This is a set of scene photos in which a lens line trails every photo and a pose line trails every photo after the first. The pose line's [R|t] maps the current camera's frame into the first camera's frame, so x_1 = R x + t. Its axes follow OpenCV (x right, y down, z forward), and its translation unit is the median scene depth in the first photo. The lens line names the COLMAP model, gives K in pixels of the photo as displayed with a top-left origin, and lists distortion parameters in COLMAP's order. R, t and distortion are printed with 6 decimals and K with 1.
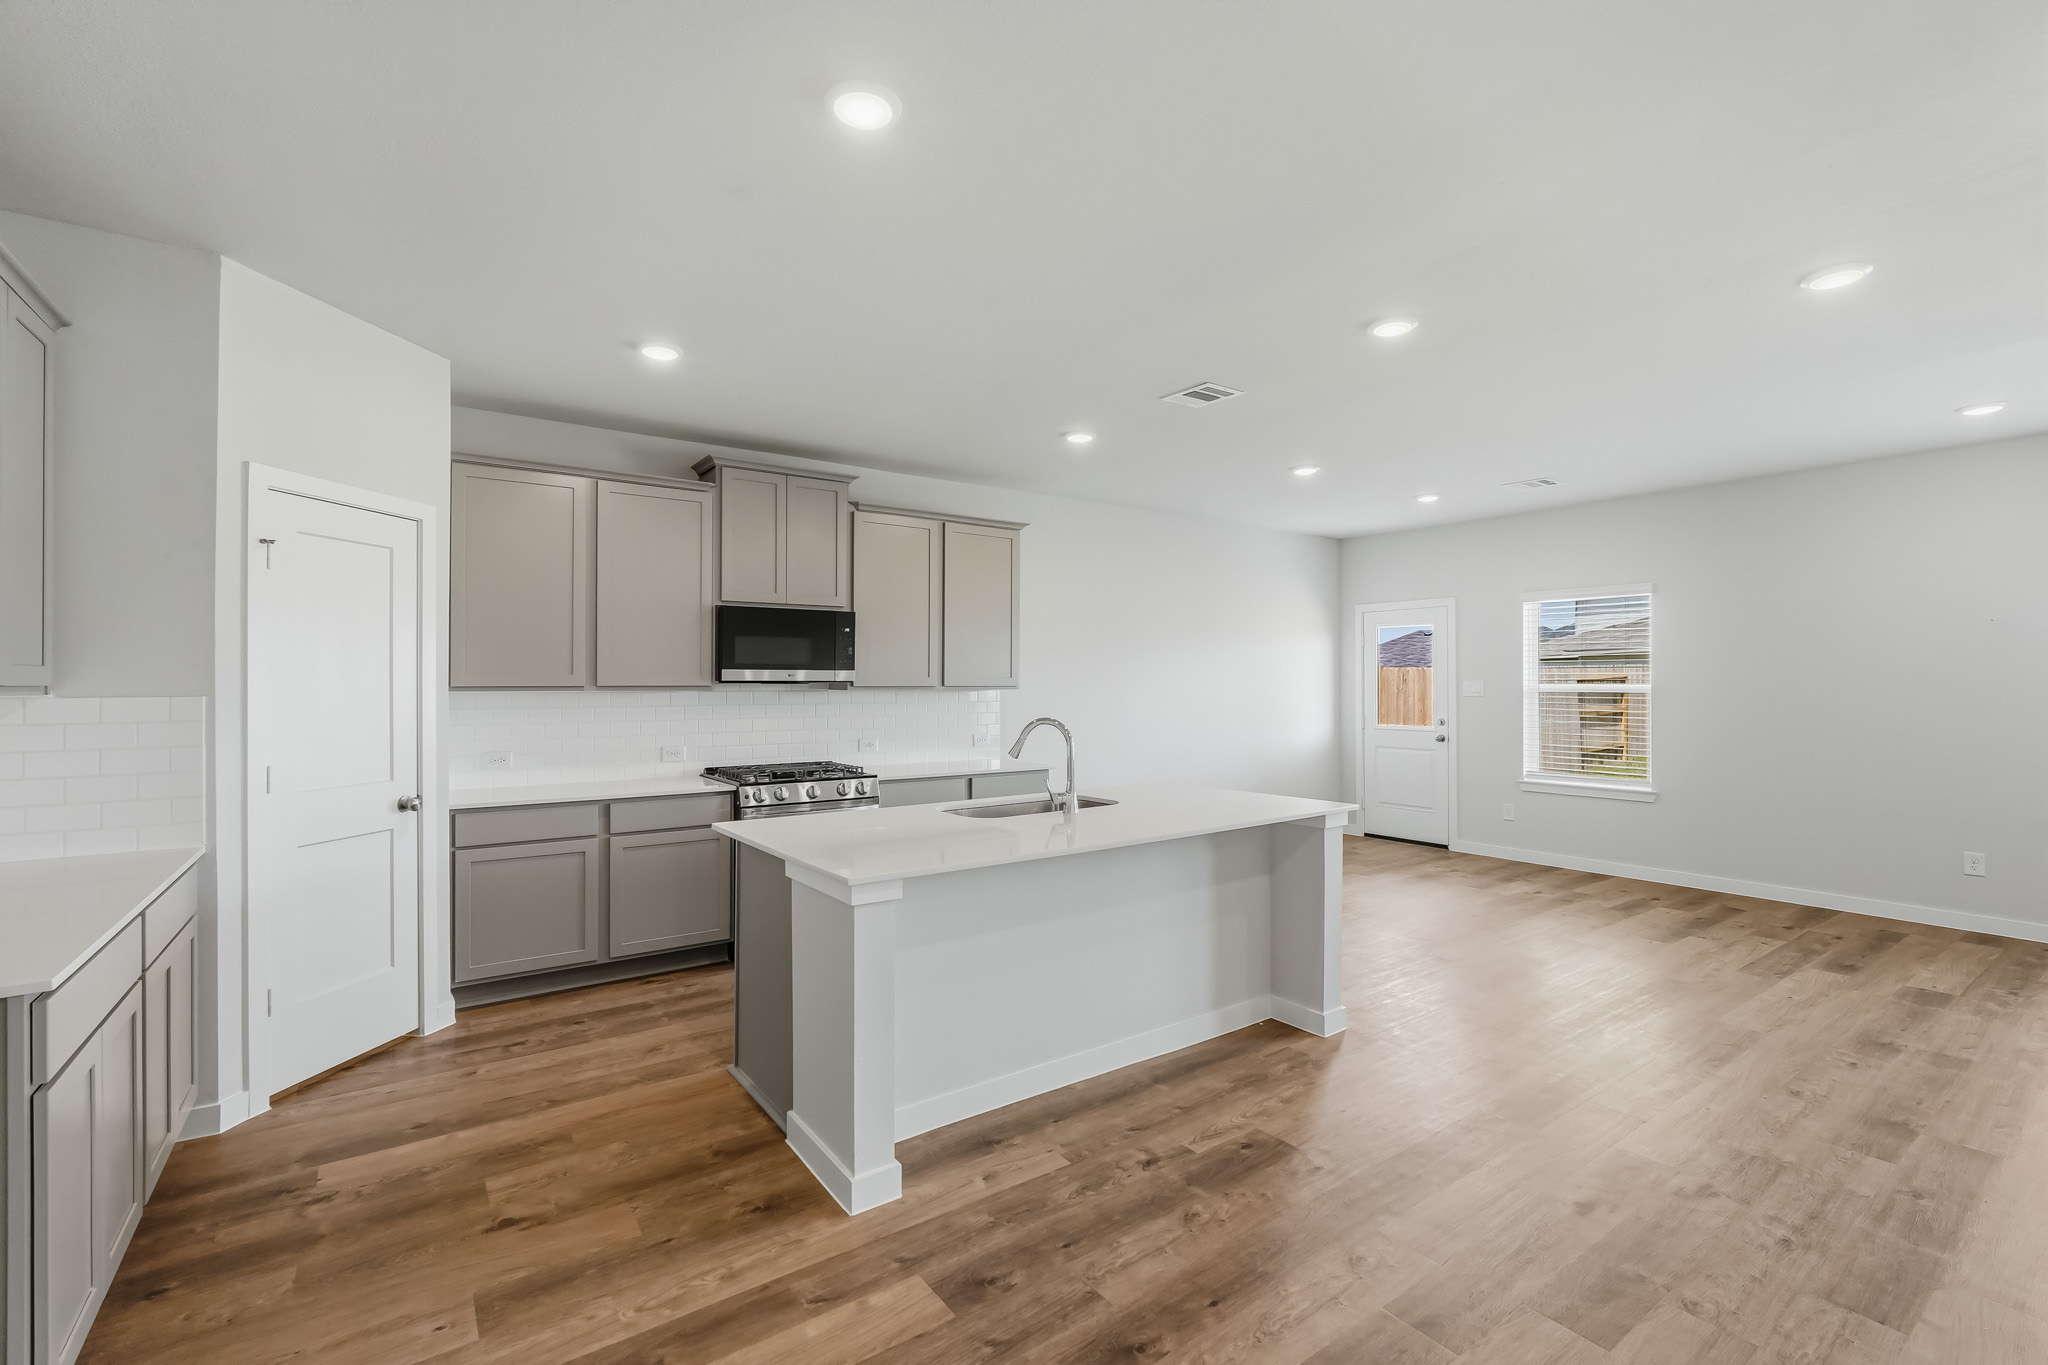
lens RADIAL K [[902.6, 0, 1031.0], [0, 902.6, 683.2], [0, 0, 1]] dist [-0.012083, 0.001898]
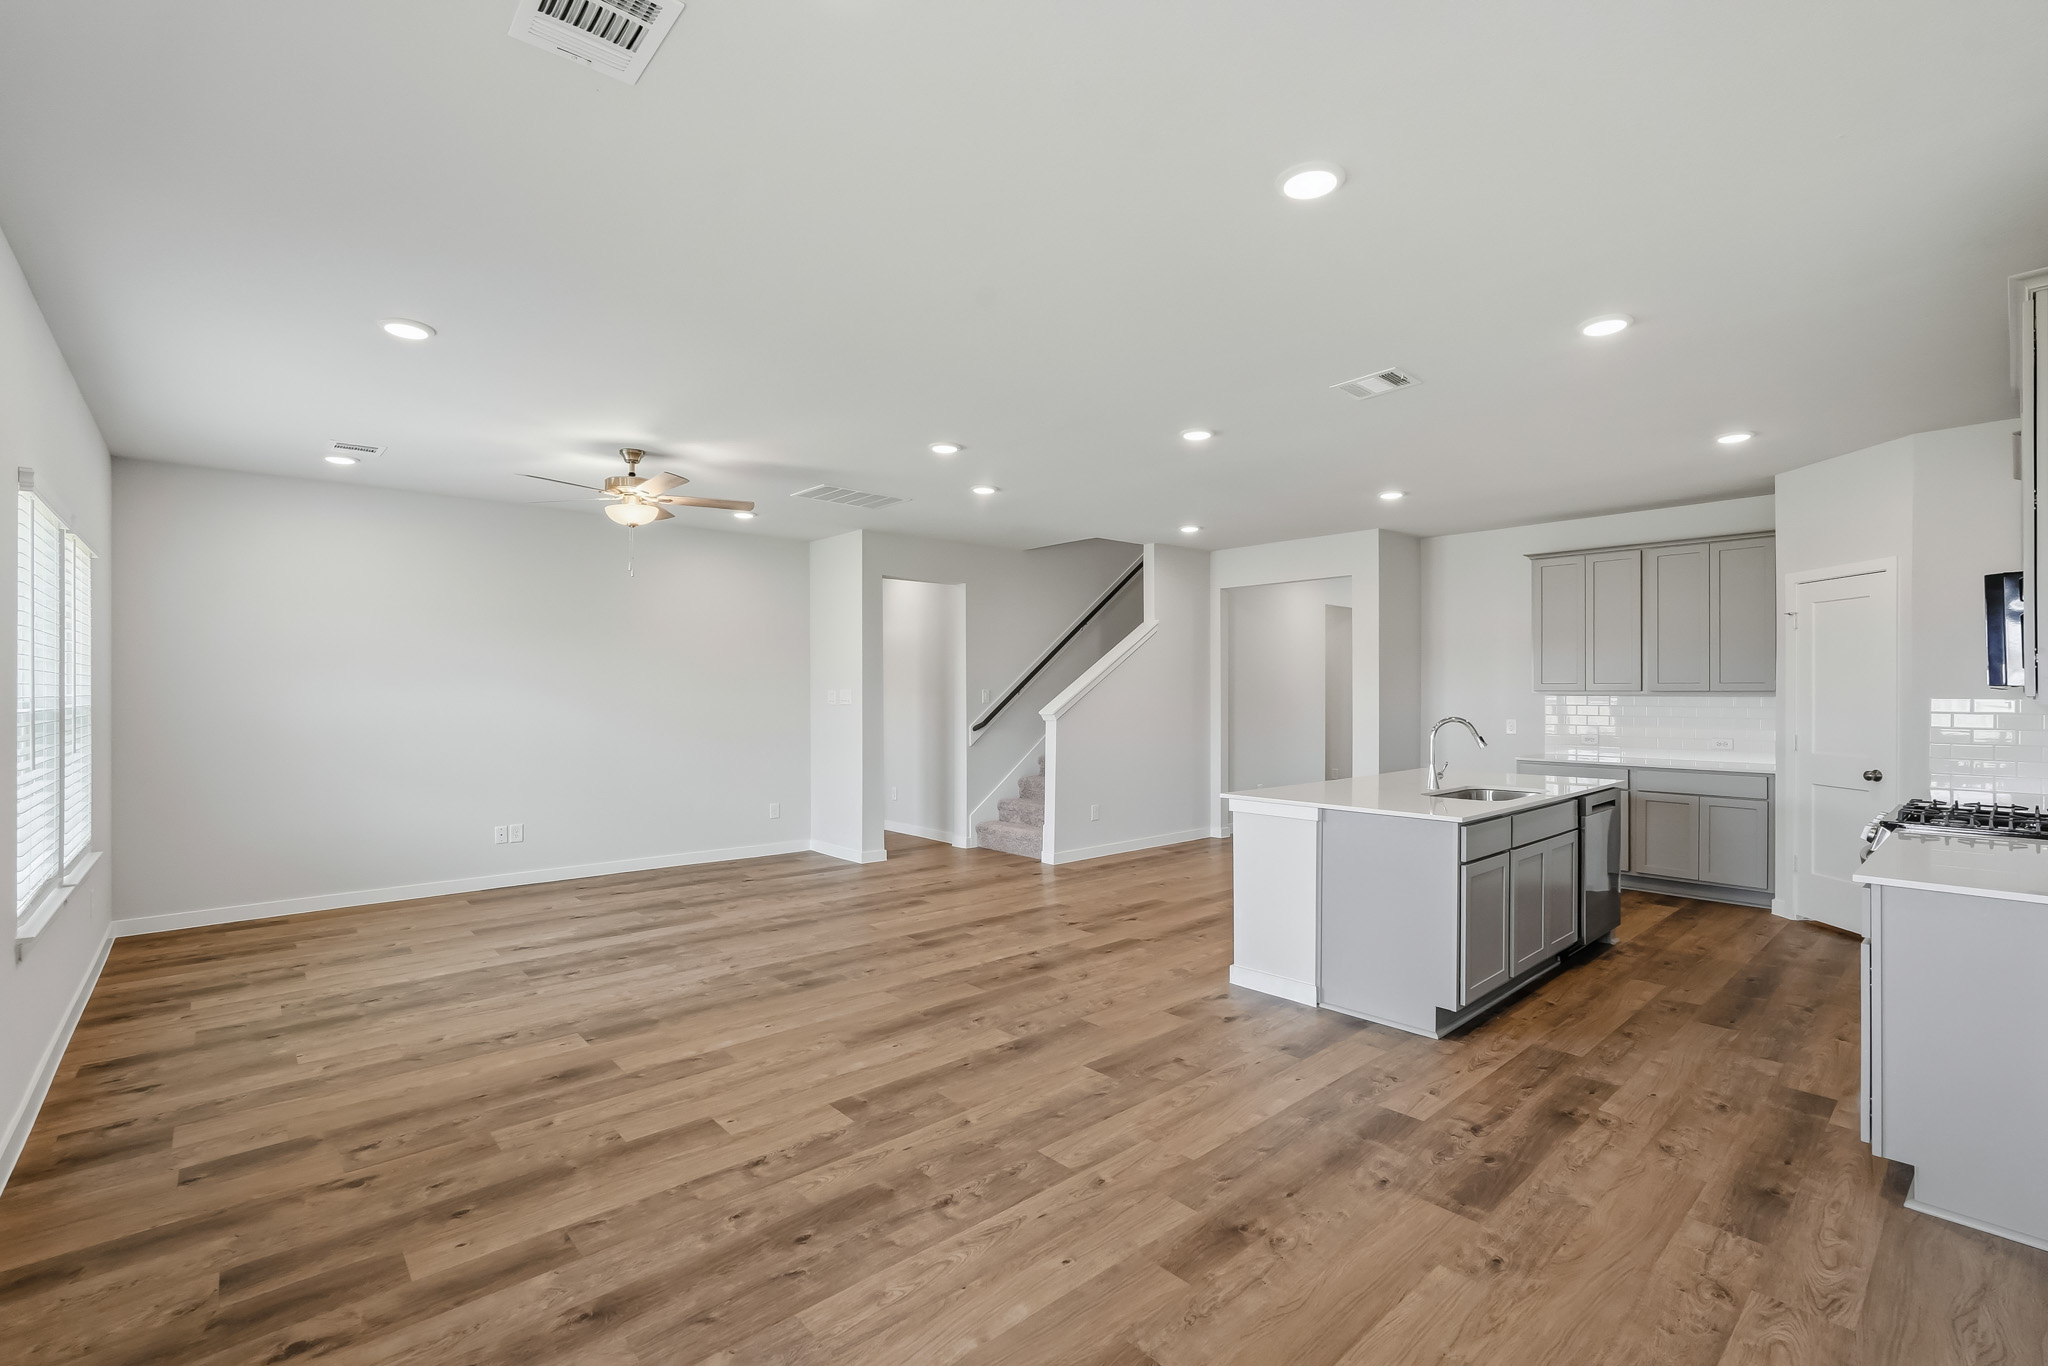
lens RADIAL K [[902.6, 0, 1025.9], [0, 902.6, 697.7], [0, 0, 1]] dist [-0.012083, 0.001898]
pose [[-0.994136, 0.006338, -0.107952, 0.871578], [0.005975, 0.999975, 0.003685, 0.000908], [0.107972, 0.003019, -0.994149, 2.522662]]
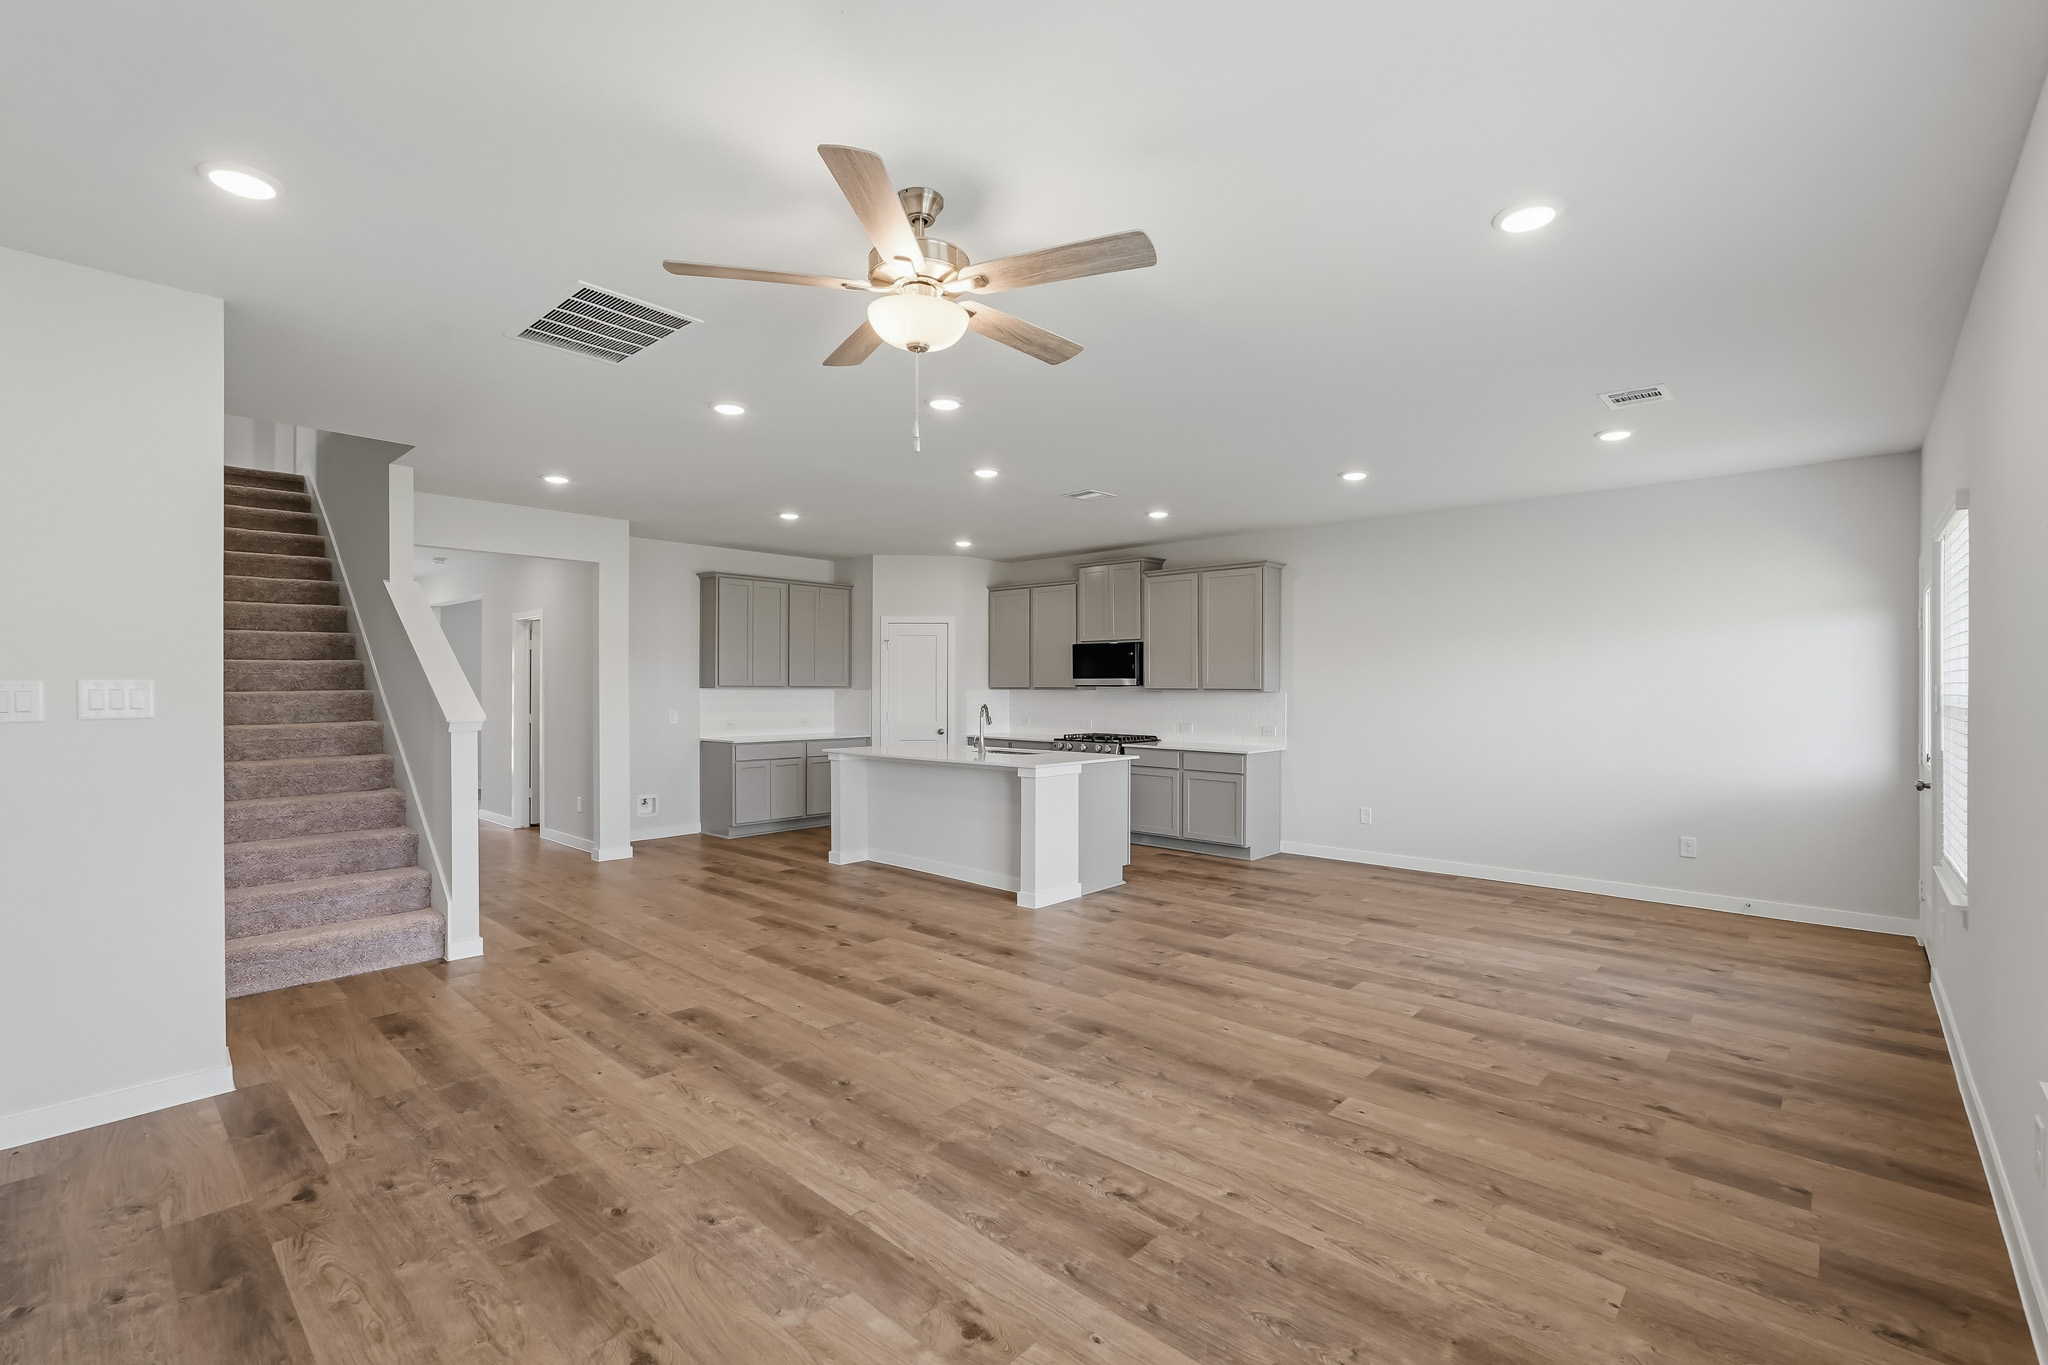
lens RADIAL K [[902.6, 0, 1018.9], [0, 902.6, 690.3], [0, 0, 1]] dist [-0.012083, 0.001898]
pose [[0.202156, 0.008429, -0.979317, 2.197241], [-0.001424, 0.999964, 0.008312, -0.010240], [0.979352, -0.000286, 0.202161, 0.766346]]
